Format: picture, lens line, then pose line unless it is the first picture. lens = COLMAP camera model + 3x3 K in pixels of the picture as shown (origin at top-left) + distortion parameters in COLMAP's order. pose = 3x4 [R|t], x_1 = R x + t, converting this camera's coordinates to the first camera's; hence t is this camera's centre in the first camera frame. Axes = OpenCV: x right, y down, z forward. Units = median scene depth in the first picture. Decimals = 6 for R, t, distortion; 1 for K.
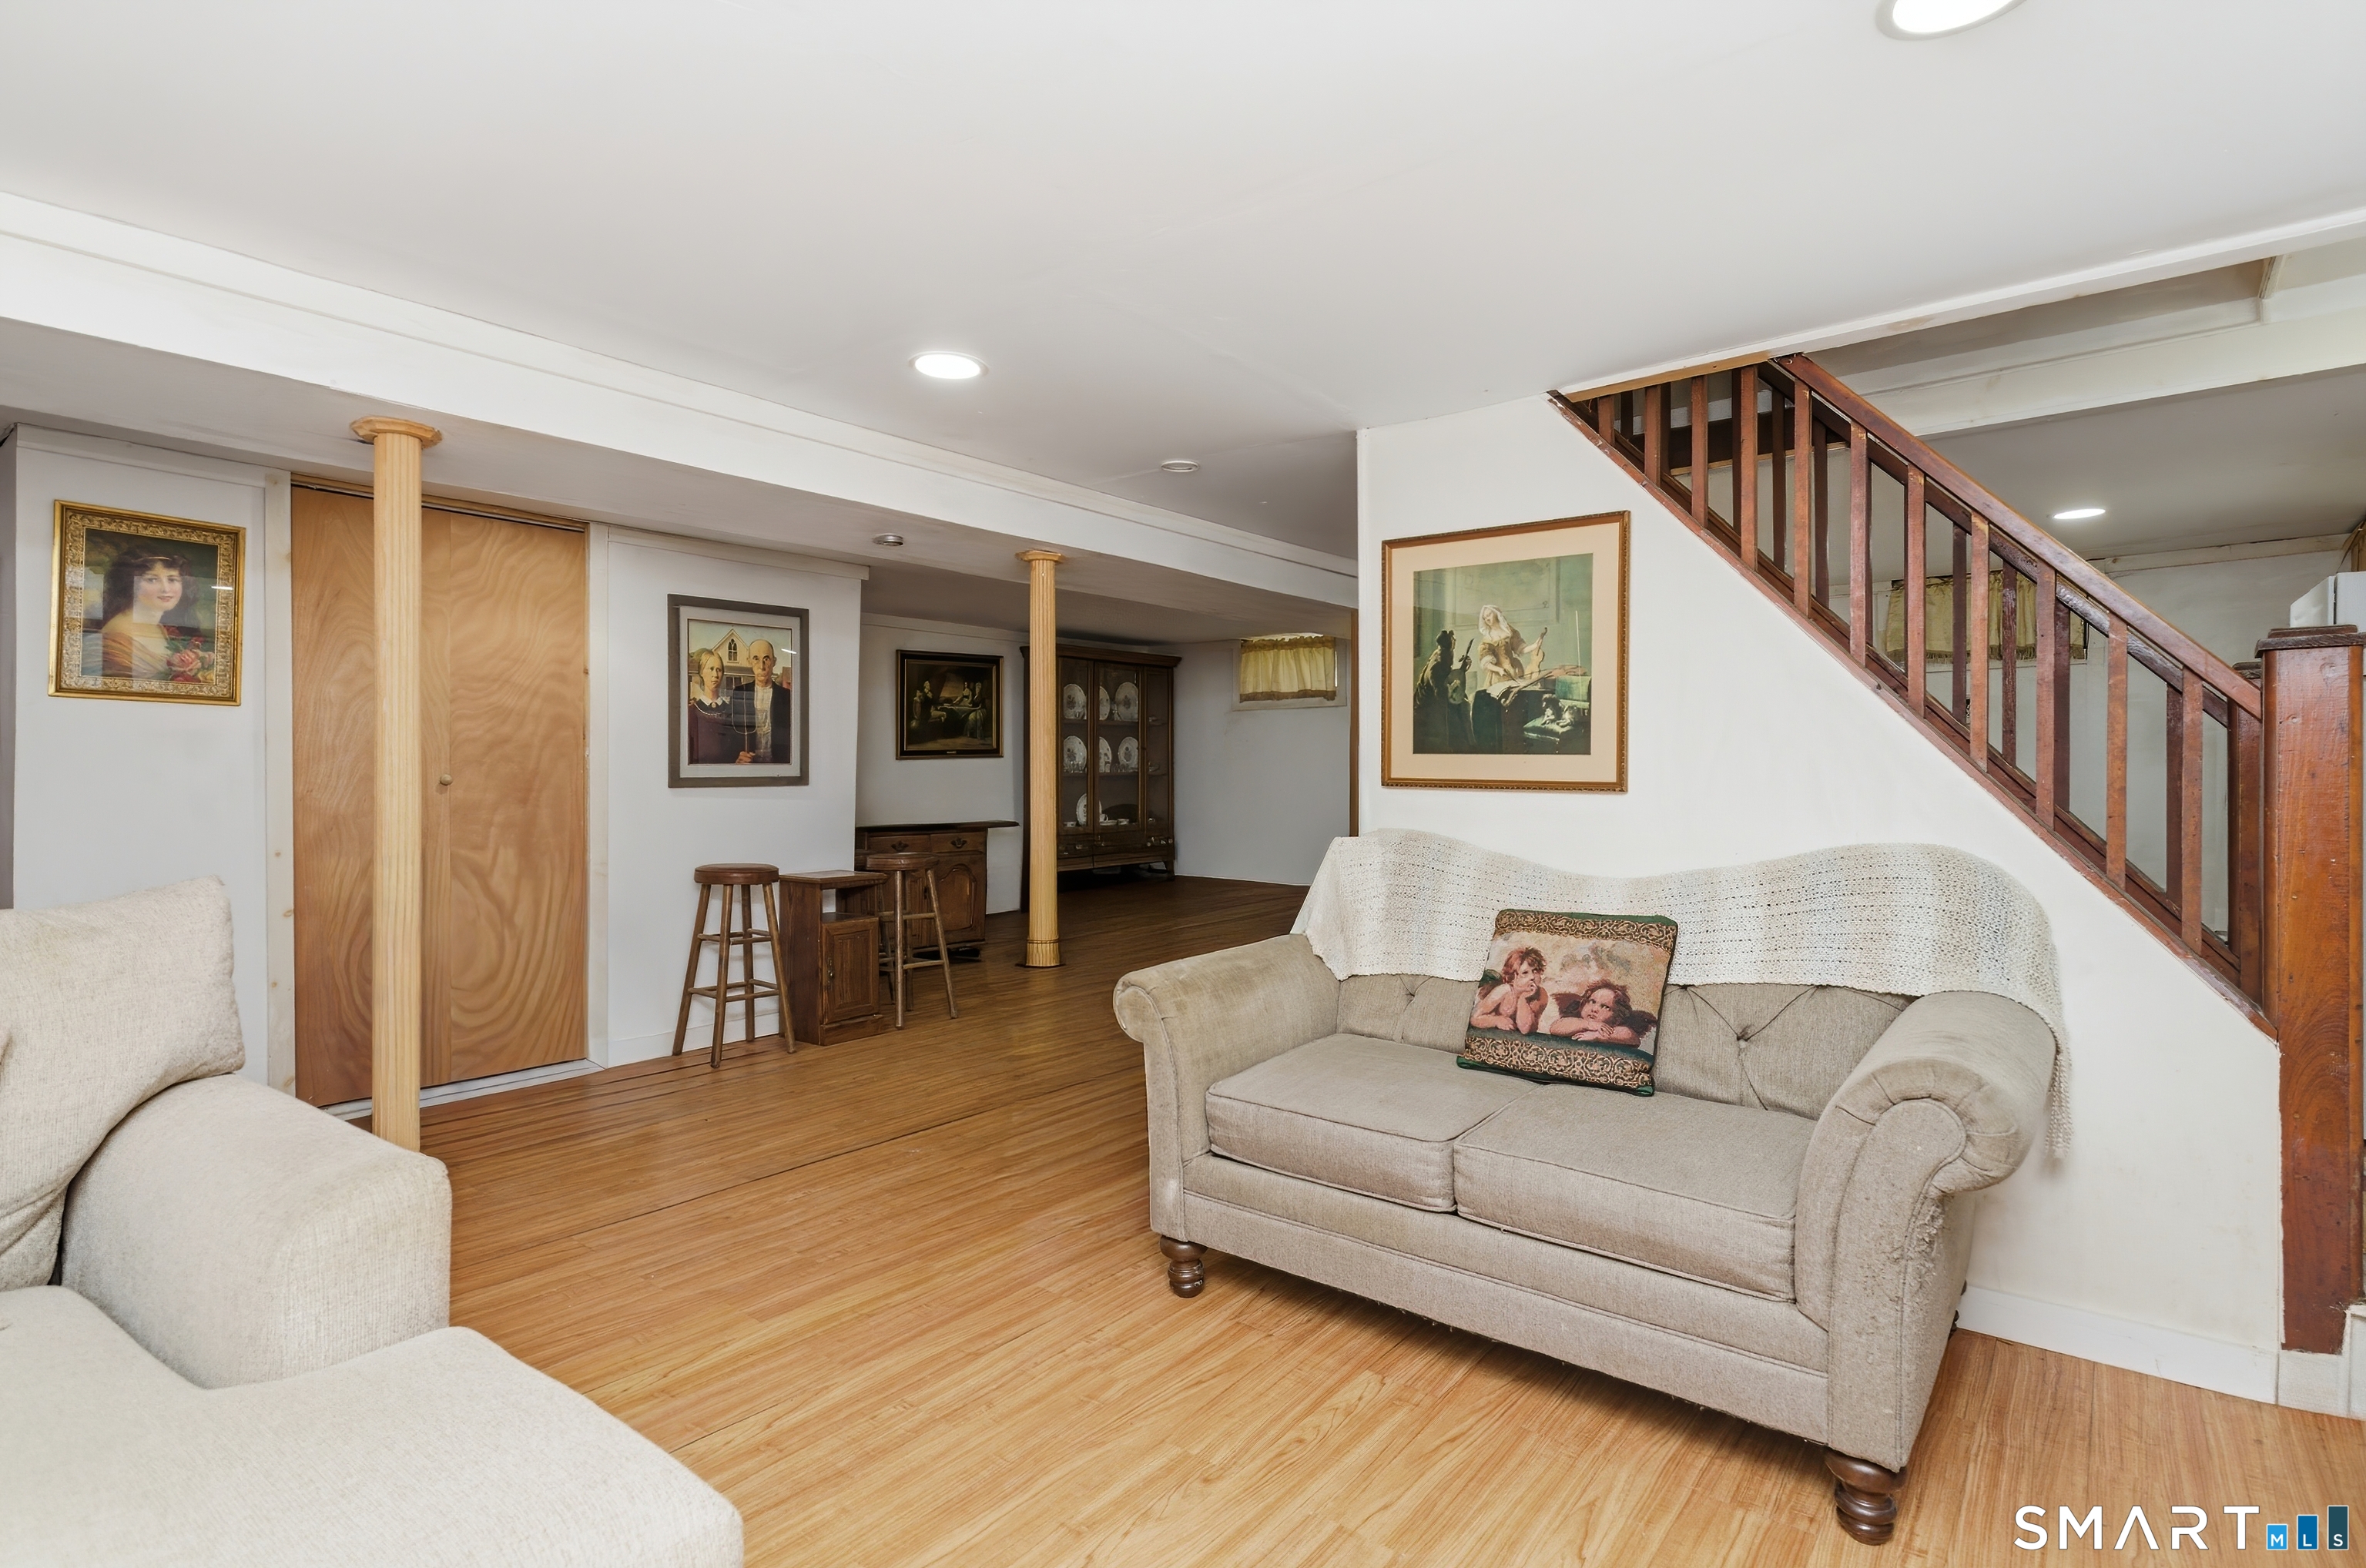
lens RADIAL K [[1160.8, 0, 1196.8], [0, 1160.8, 777.9], [0, 0, 1]] dist [-0.006843, 0.004254]
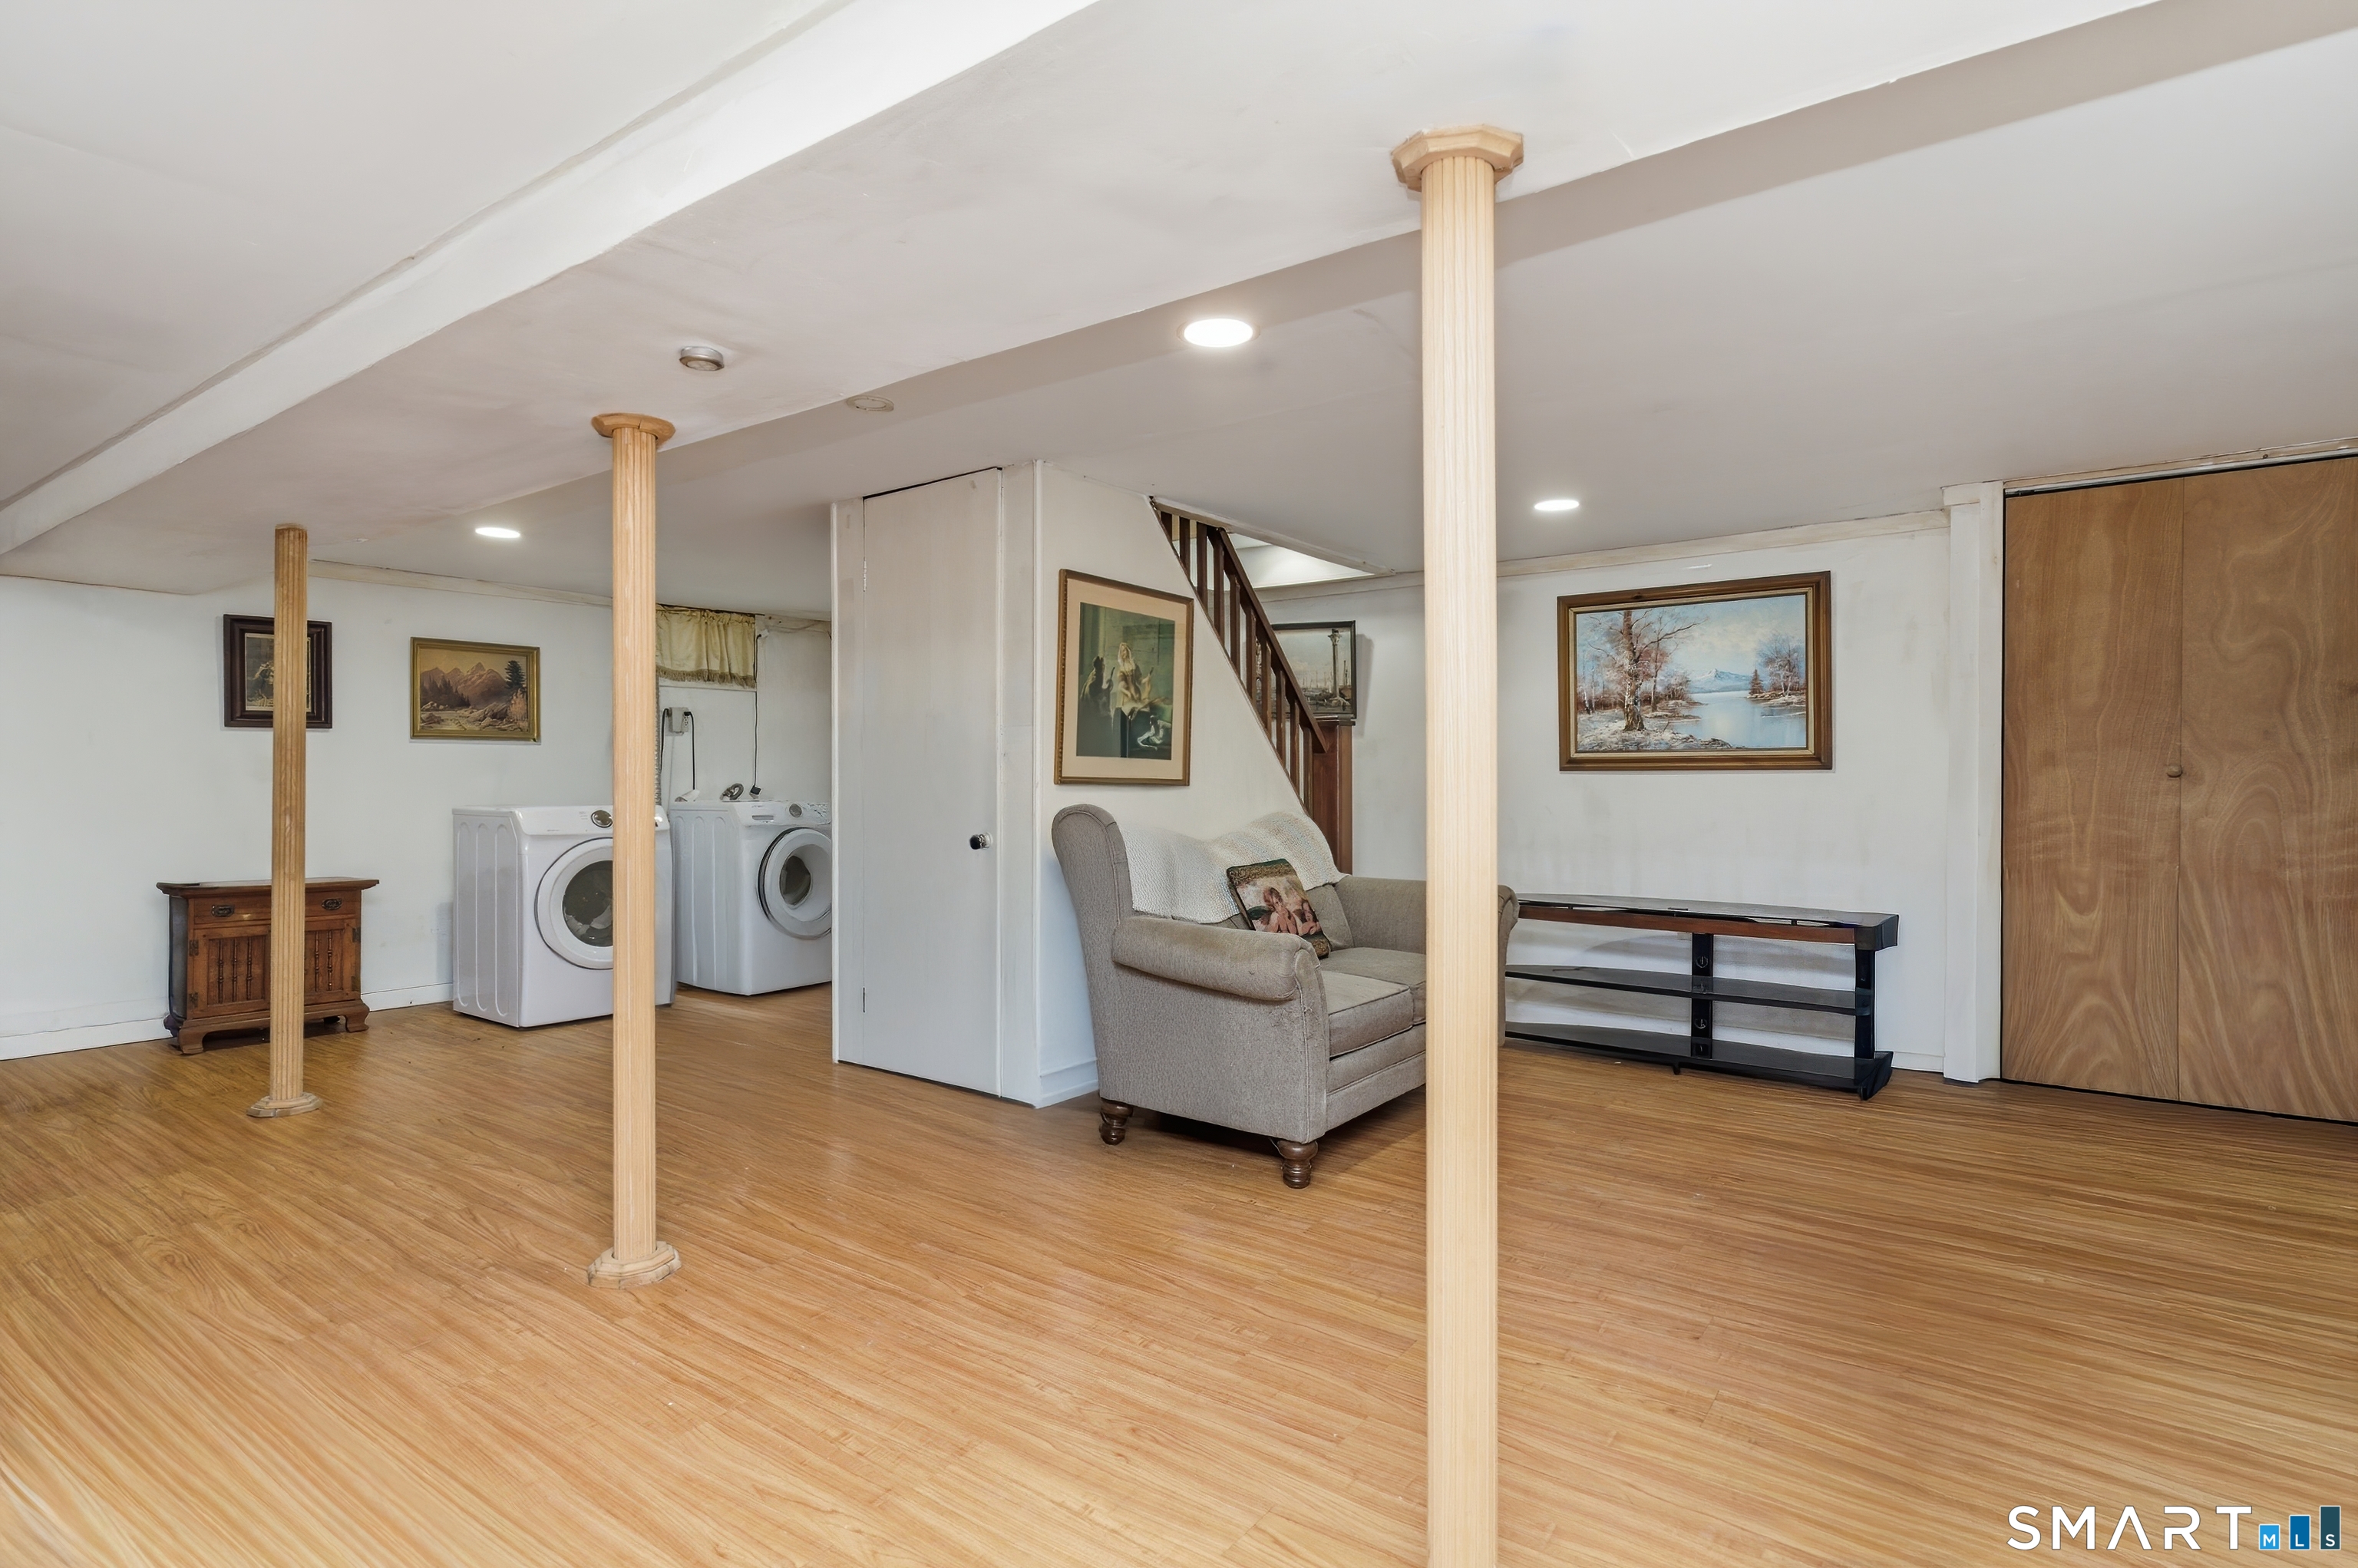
lens RADIAL K [[1198.5, 0, 1190.5], [0, 1198.5, 787.4], [0, 0, 1]] dist [-0.000473, -0.000067]
pose [[-0.051000, -0.011859, 0.998628, -1.048885], [-0.003424, 0.999926, 0.011700, -0.003153], [-0.998693, -0.002823, -0.051037, 0.955303]]
